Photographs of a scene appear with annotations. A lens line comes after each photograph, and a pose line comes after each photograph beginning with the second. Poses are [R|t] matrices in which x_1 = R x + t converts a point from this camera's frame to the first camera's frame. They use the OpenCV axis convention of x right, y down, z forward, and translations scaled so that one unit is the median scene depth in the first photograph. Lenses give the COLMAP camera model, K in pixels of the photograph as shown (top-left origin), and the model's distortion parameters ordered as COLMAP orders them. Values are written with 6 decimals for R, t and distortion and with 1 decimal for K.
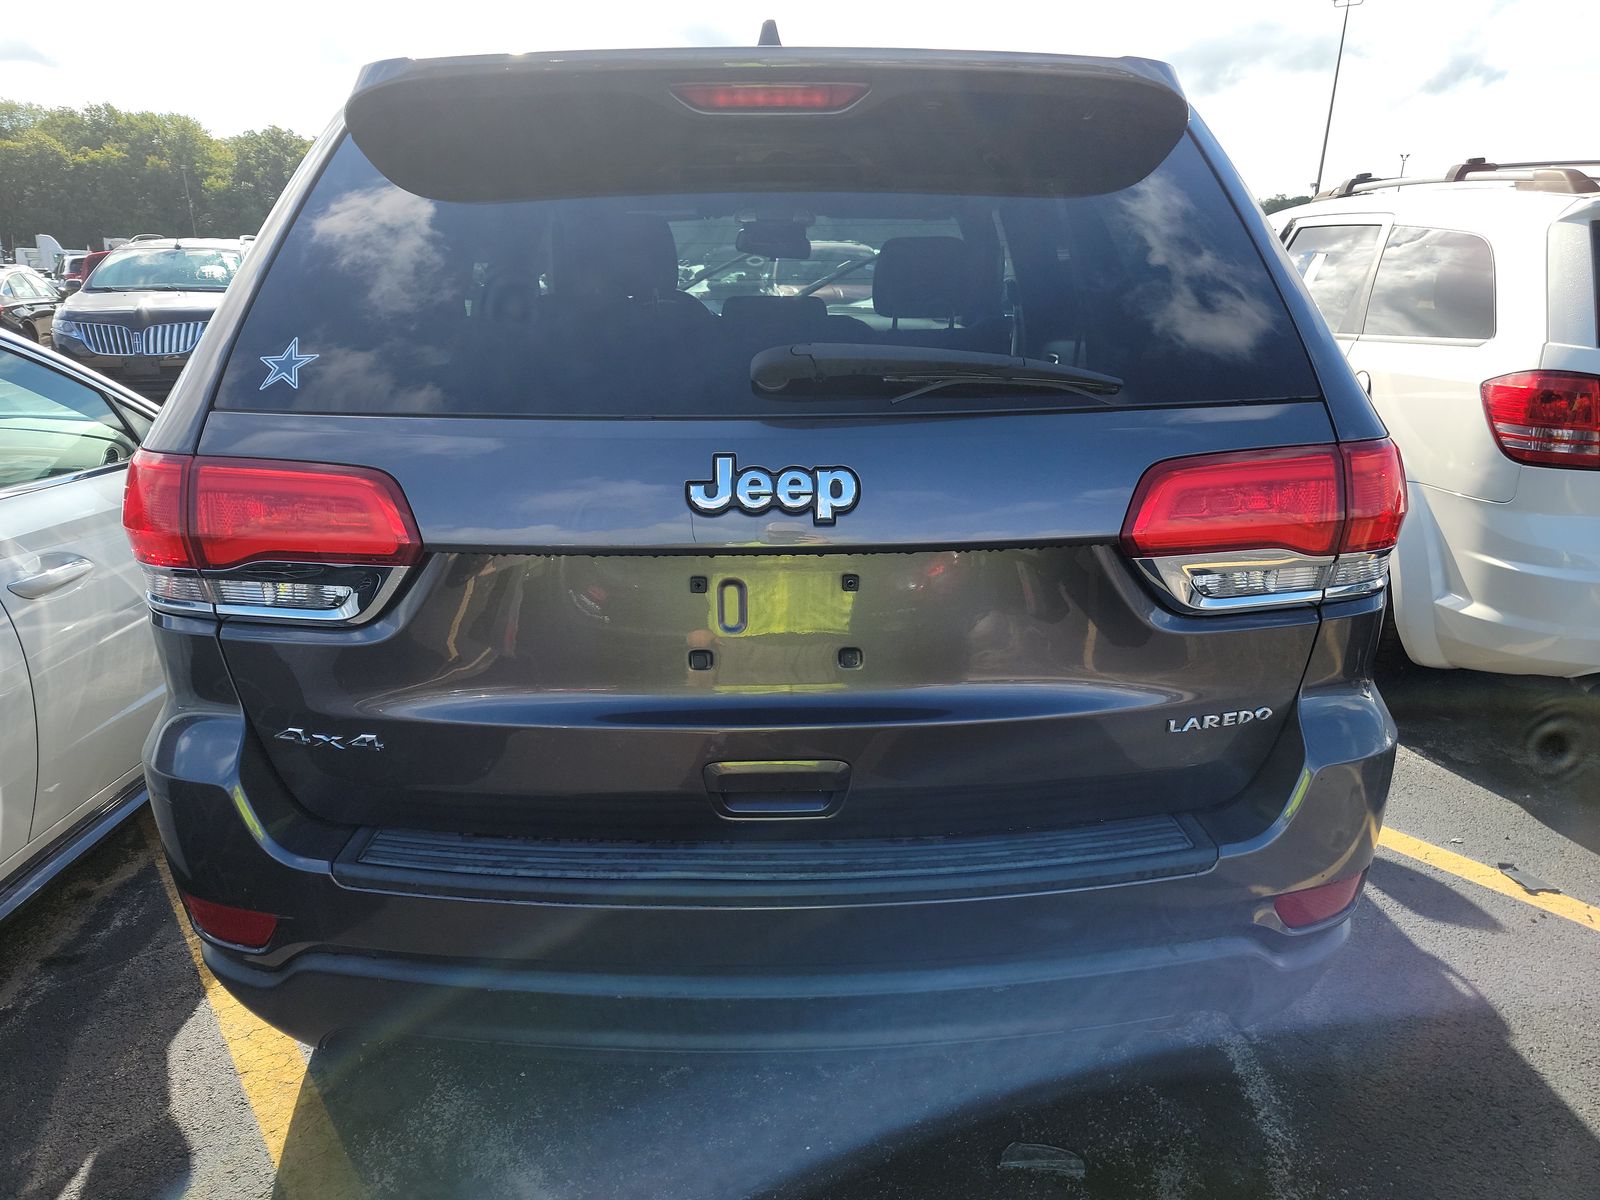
lens RADIAL K [[1148.1, 0, 801.4], [0, 1148.1, 592.8], [0, 0, 1]] dist [0.009202, 0.002286]
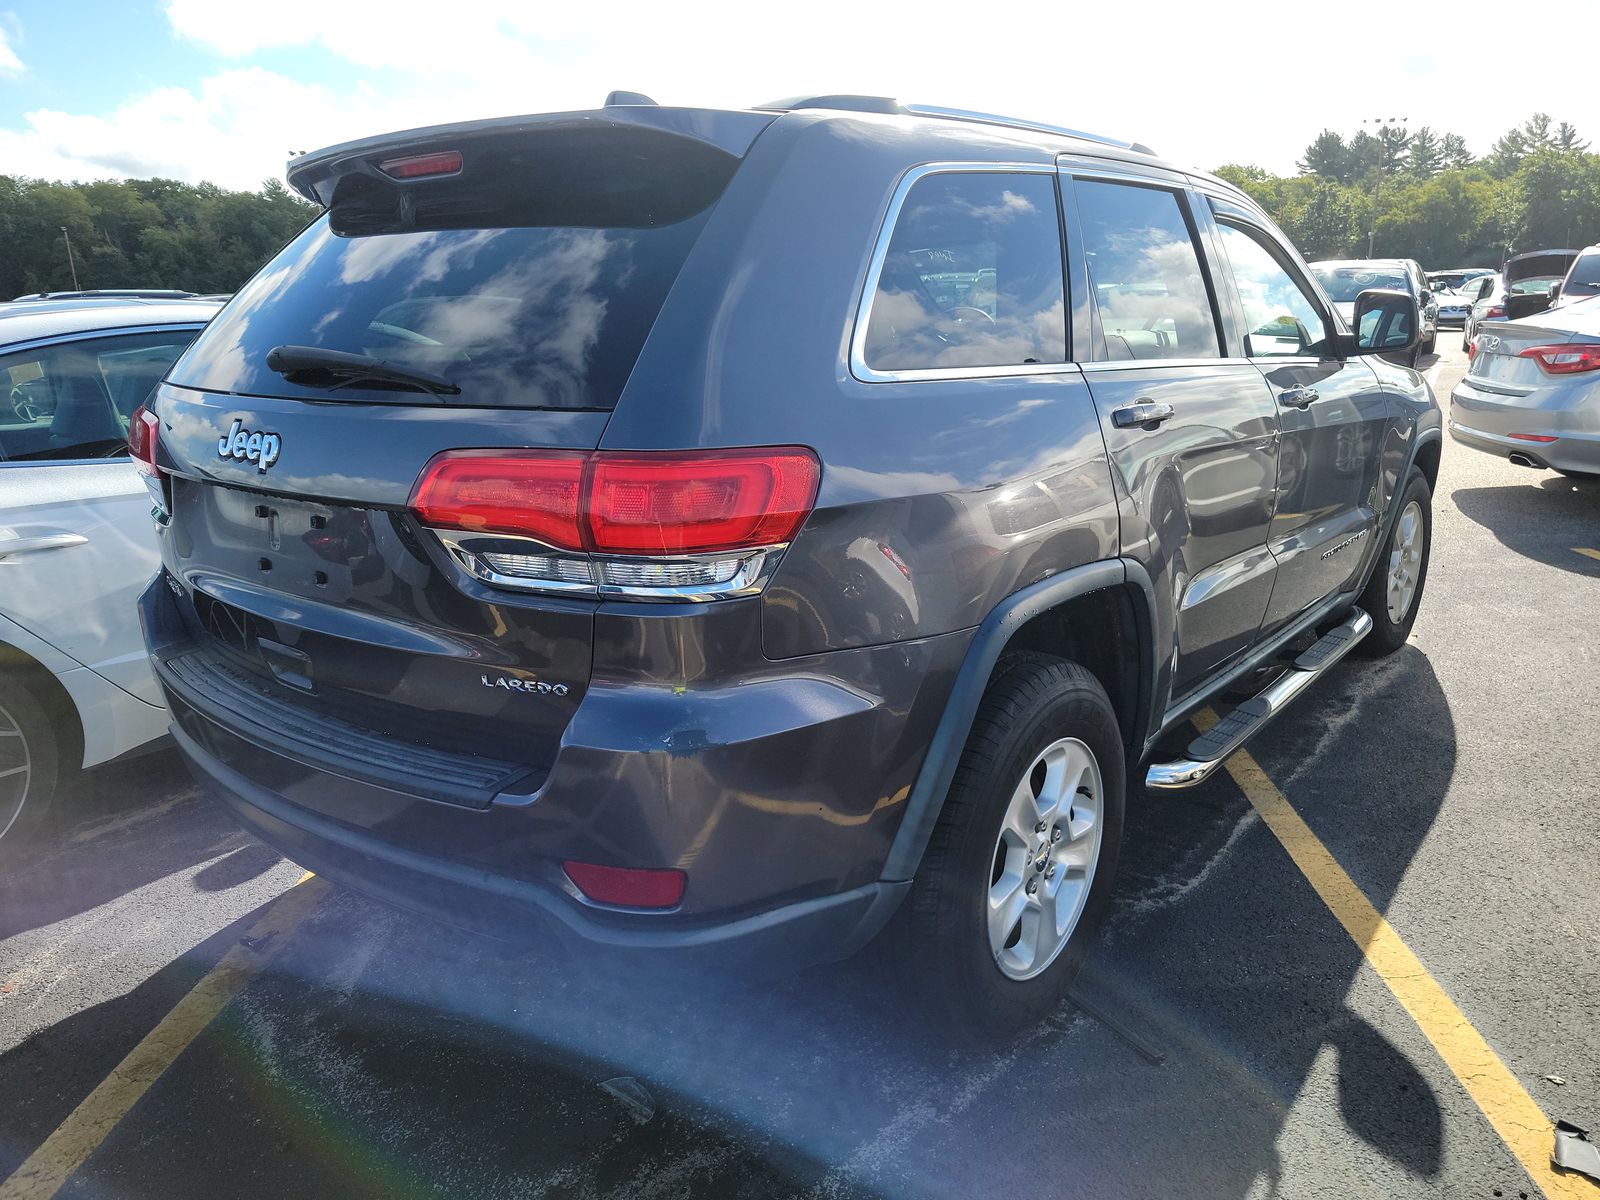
lens RADIAL K [[1148.1, 0, 801.4], [0, 1148.1, 592.8], [0, 0, 1]] dist [0.009202, 0.002286]
pose [[0.767197, 0.142753, -0.625324, 1.310235], [-0.158615, 0.986863, 0.030686, -0.057743], [0.621490, 0.075644, 0.779762, 0.301515]]
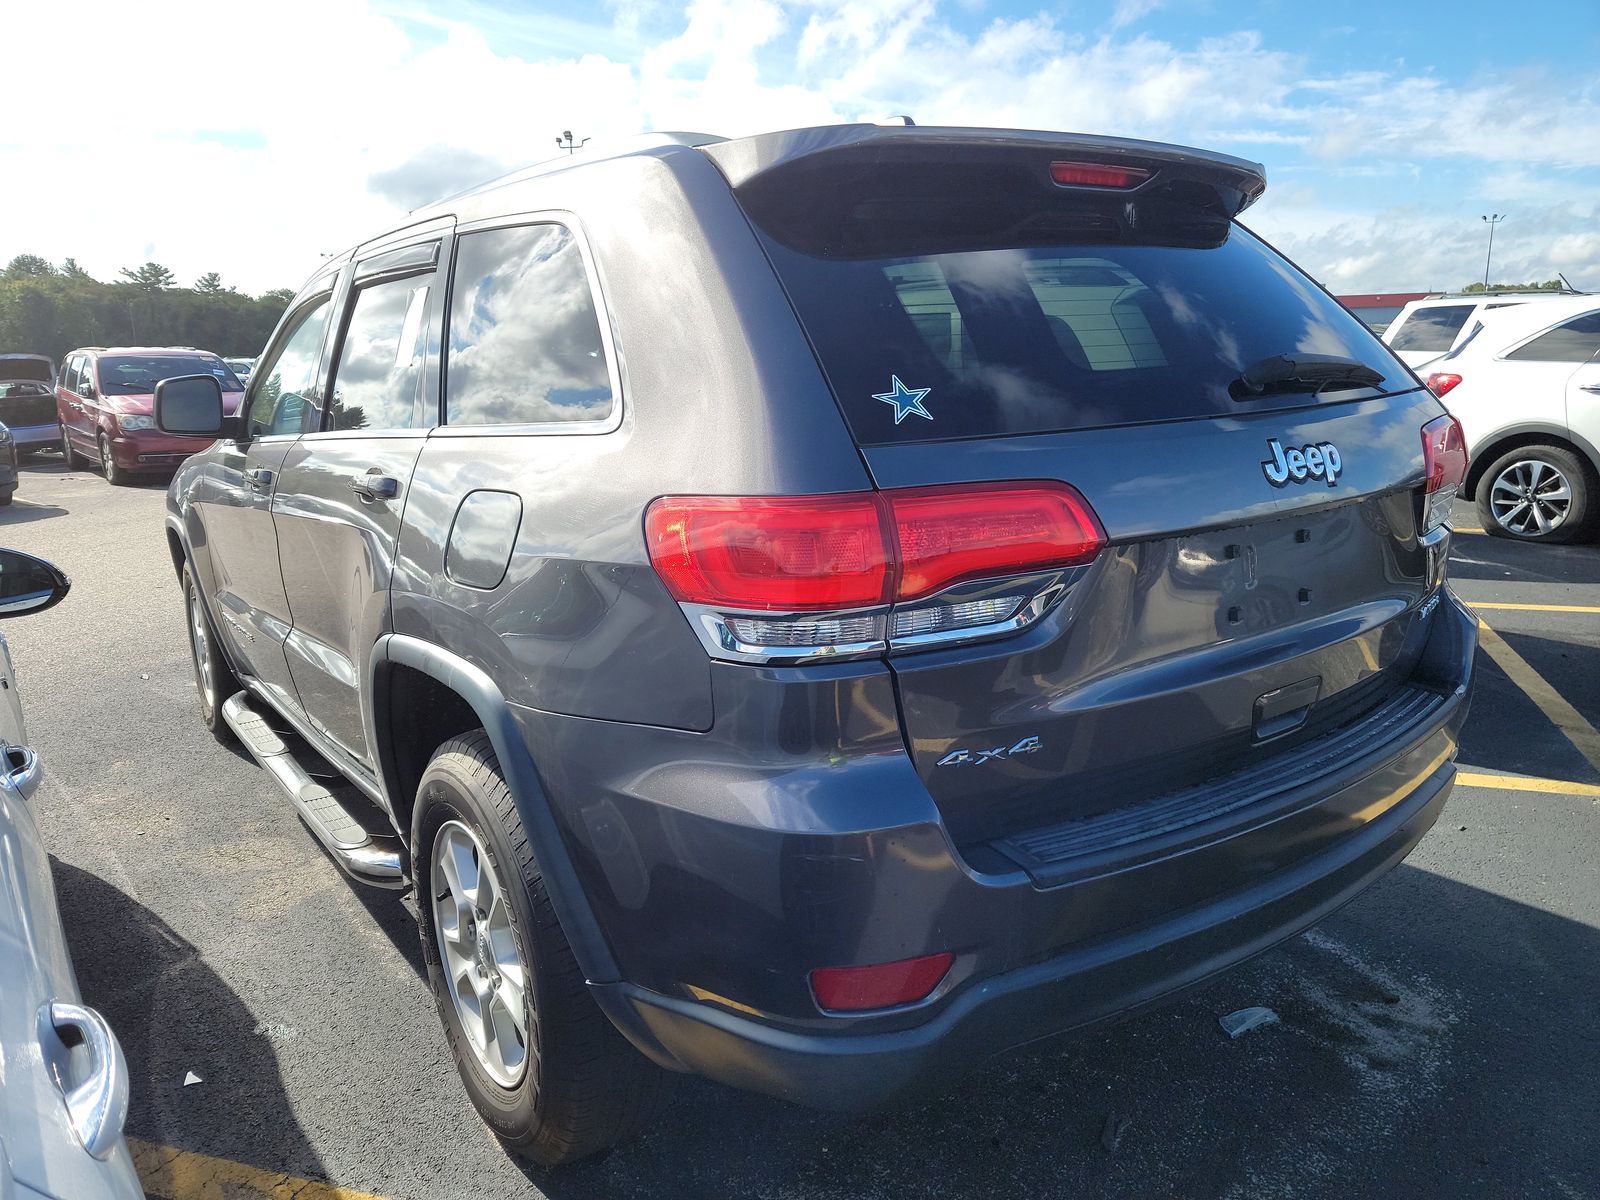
lens RADIAL K [[1130.4, 0, 800.0], [0, 1130.4, 600.0], [0, 0, 1]] dist [-0.003151, -0.002930]
pose [[0.836659, -0.151712, 0.526294, -1.086462], [0.198259, 0.979601, -0.032791, -0.009517], [-0.510583, 0.131777, 0.849670, 0.219809]]
